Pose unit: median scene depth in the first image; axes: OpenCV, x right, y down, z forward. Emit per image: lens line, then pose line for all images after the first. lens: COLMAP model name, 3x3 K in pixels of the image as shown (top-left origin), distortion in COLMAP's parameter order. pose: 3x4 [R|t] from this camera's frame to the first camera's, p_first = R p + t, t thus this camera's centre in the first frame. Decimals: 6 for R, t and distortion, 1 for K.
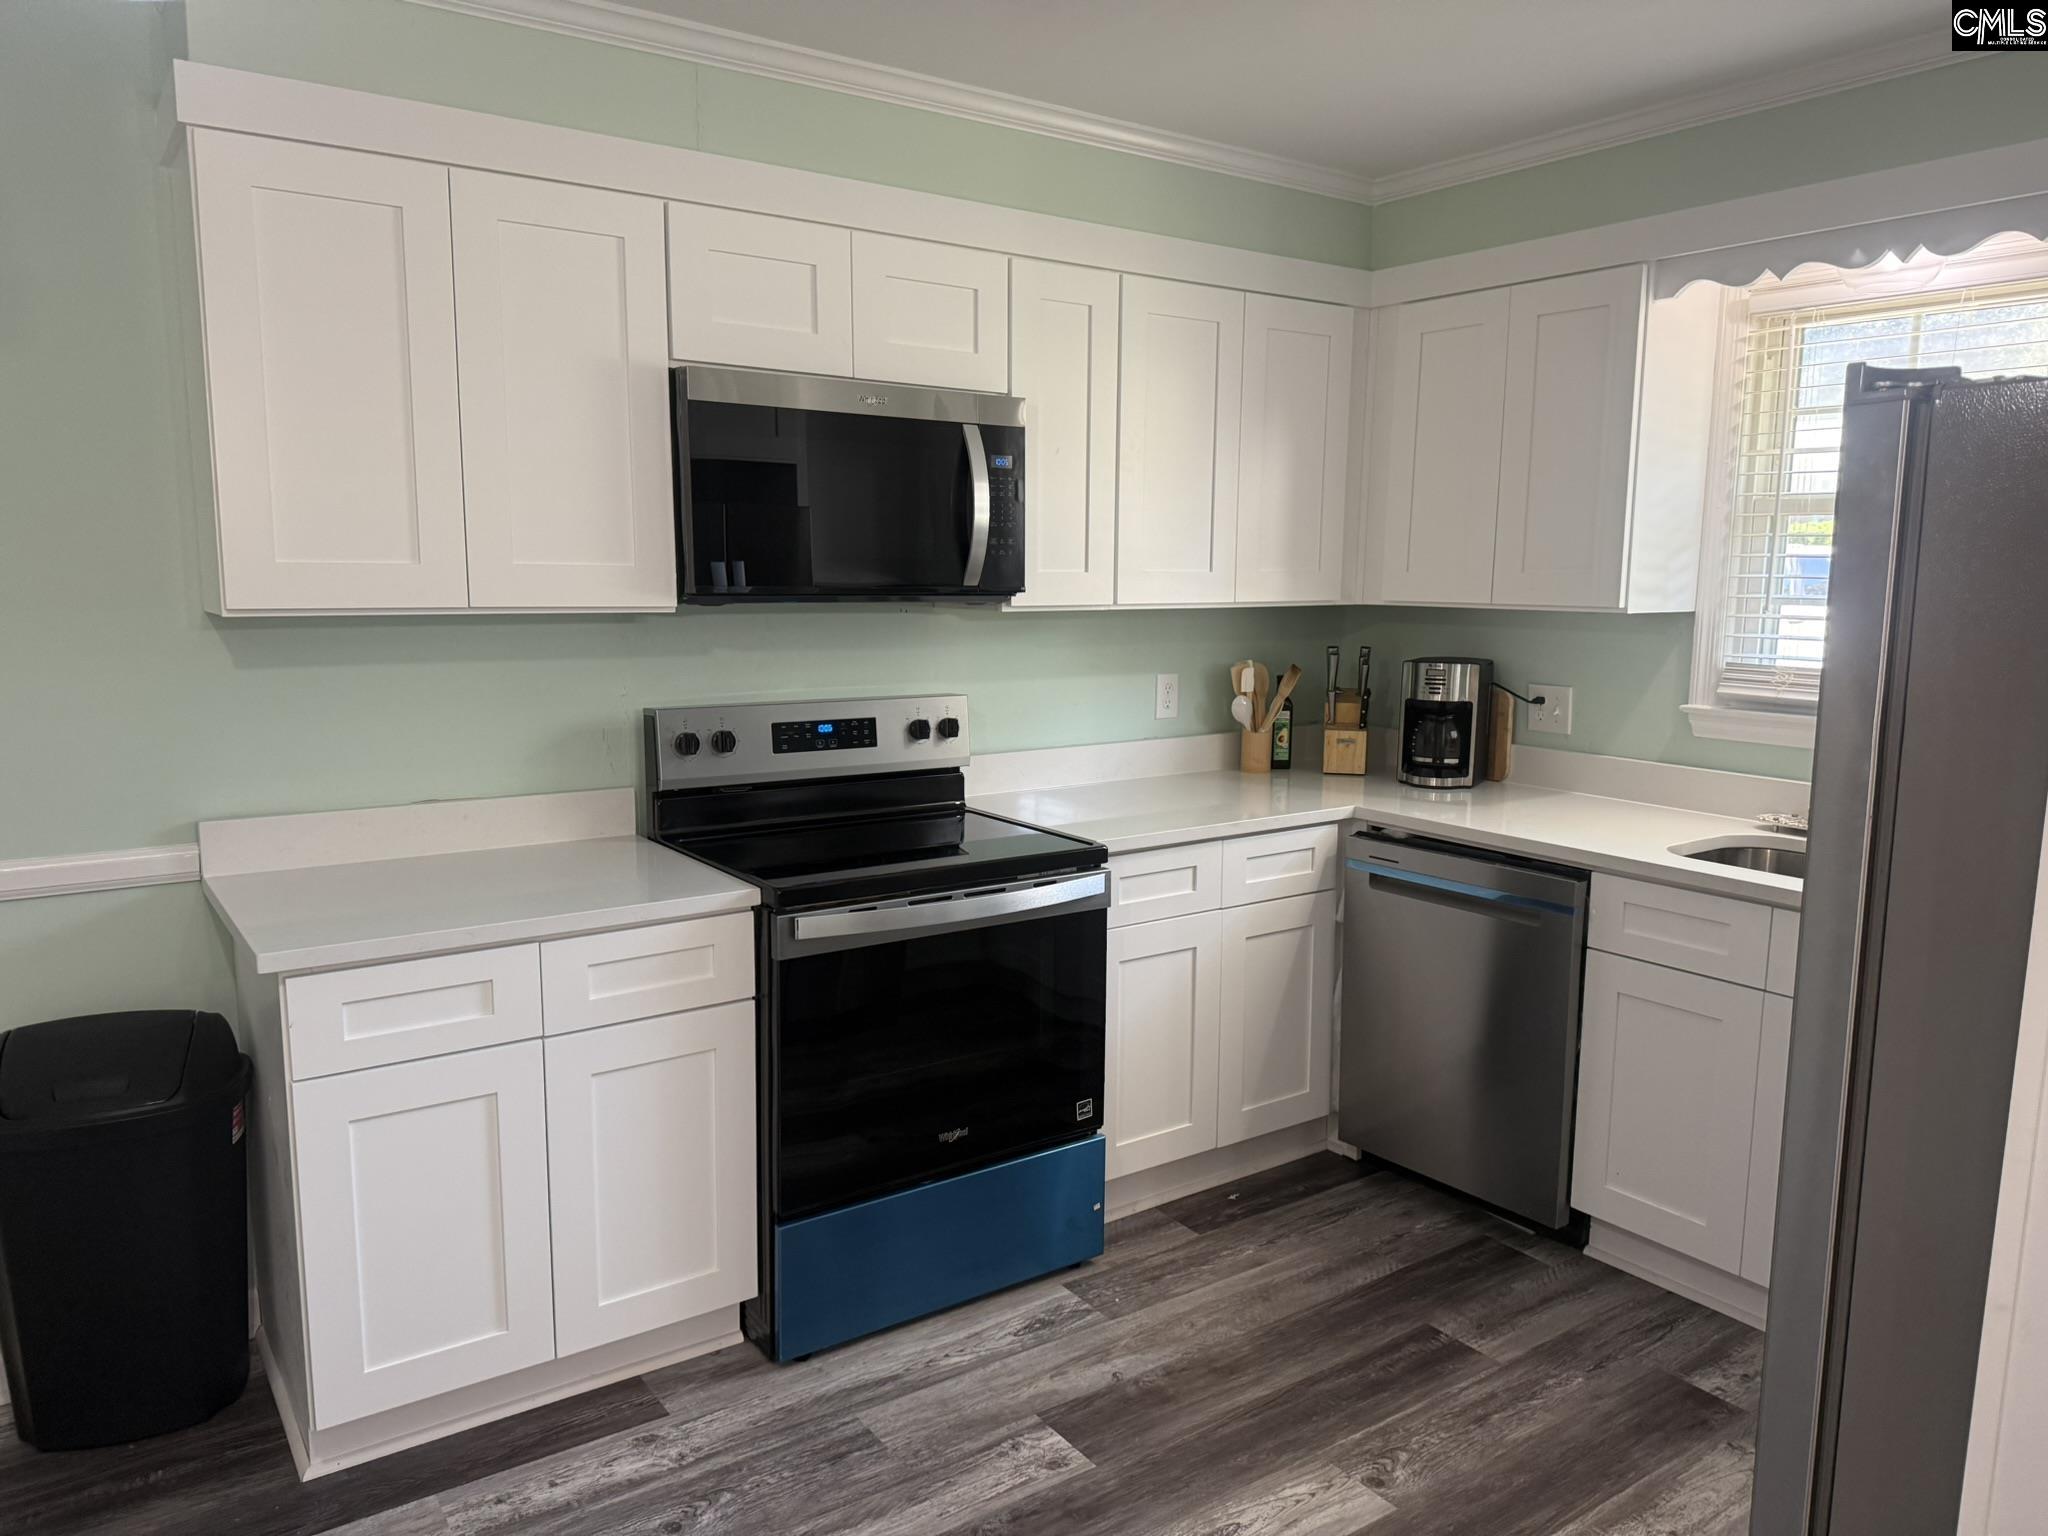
lens RADIAL K [[1438.1, 0, 1019.4], [0, 1438.1, 781.3], [0, 0, 1]] dist [0.014298, -0.024741]
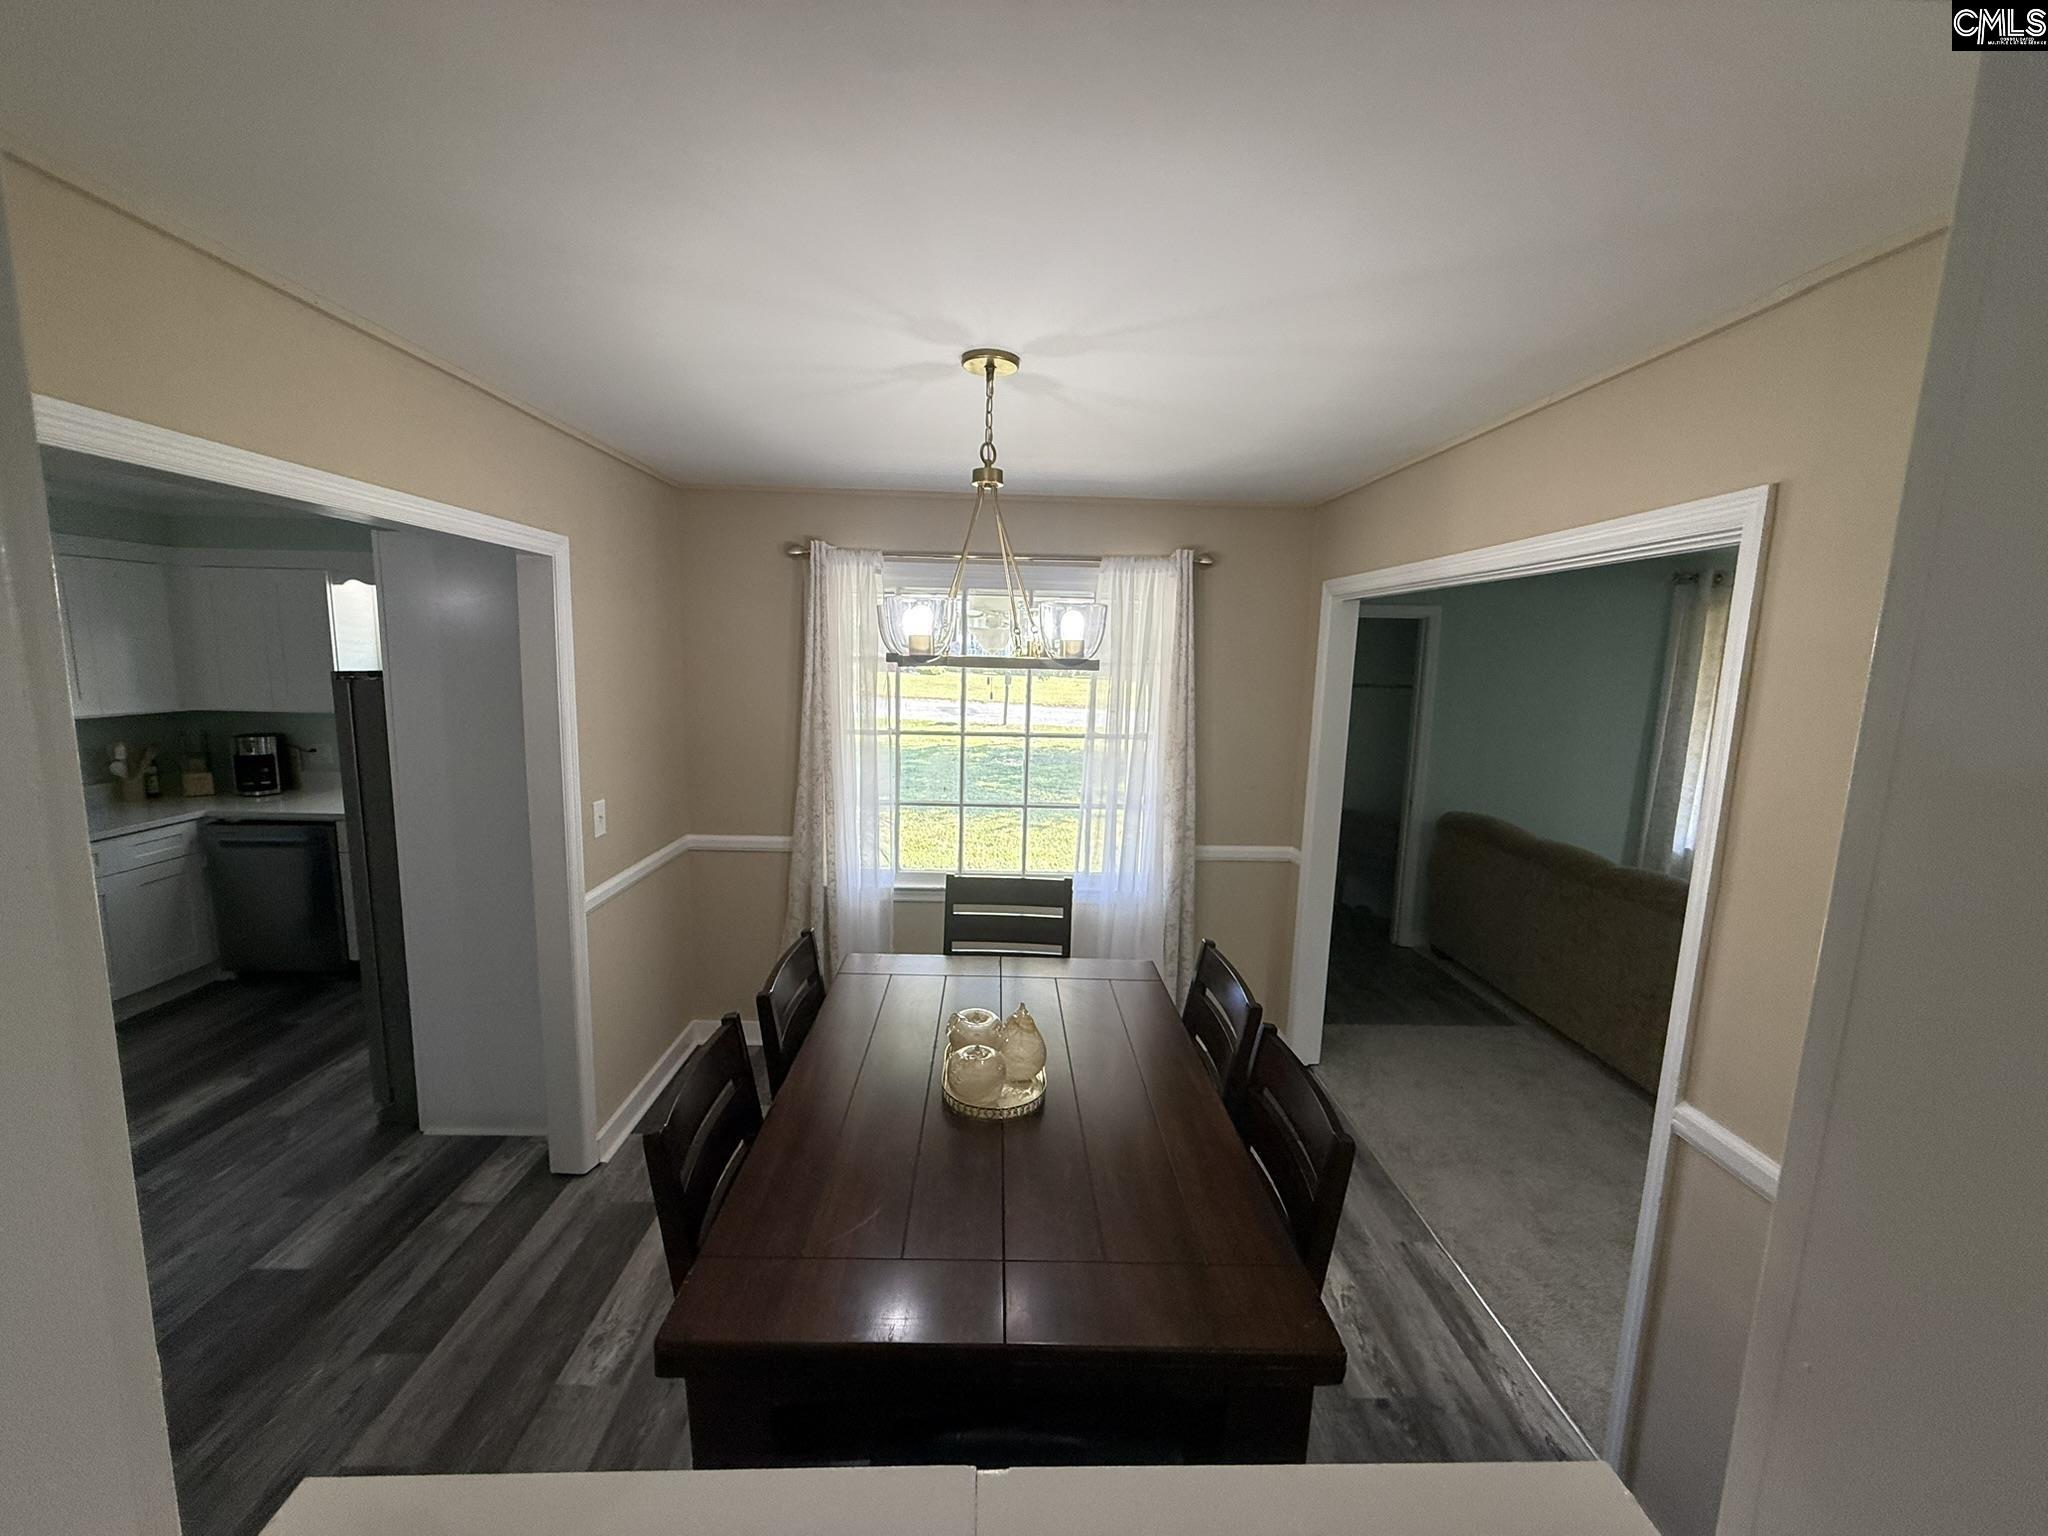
lens RADIAL K [[810.7, 0, 1020.4], [0, 810.7, 769.5], [0, 0, 1]] dist [-0.010287, 0.002937]
pose [[0.550303, -0.114316, 0.827102, -0.076984], [0.105675, 0.992153, 0.066819, 0.005614], [-0.828251, 0.050633, 0.558066, -0.661526]]
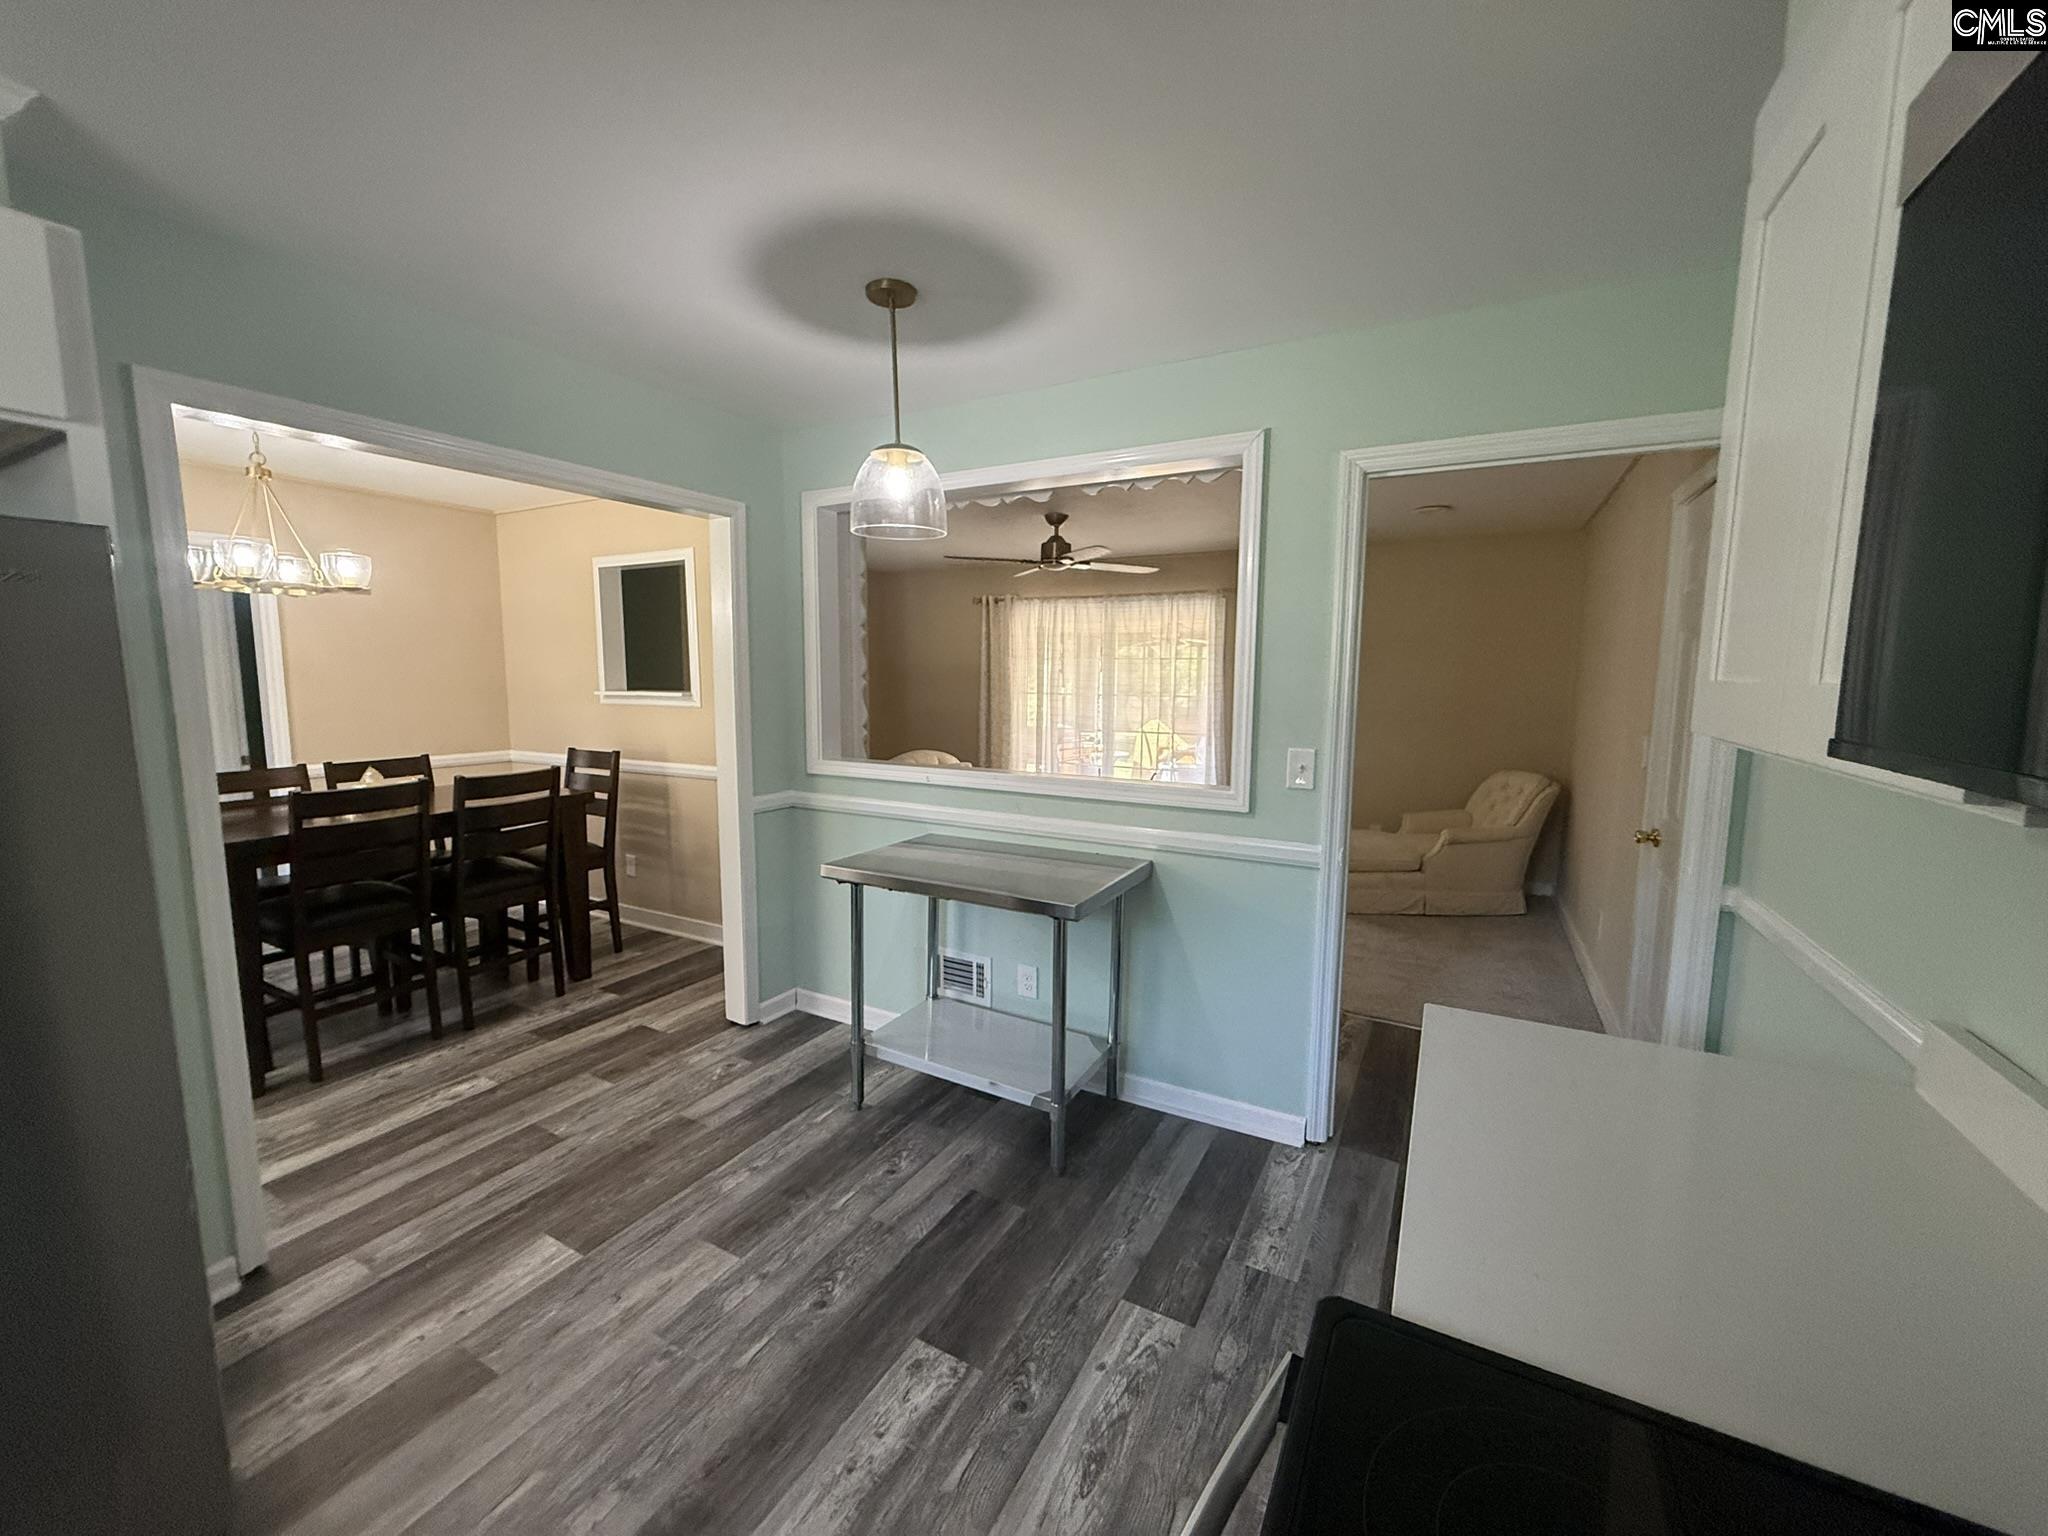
lens RADIAL K [[810.7, 0, 1023.9], [0, 810.7, 767.6], [0, 0, 1]] dist [-0.010287, 0.002937]
pose [[-0.896315, 0.040515, -0.441564, 0.036564], [-0.080105, 0.964638, 0.251111, -0.135497], [0.436123, 0.260445, -0.861374, 0.888169]]
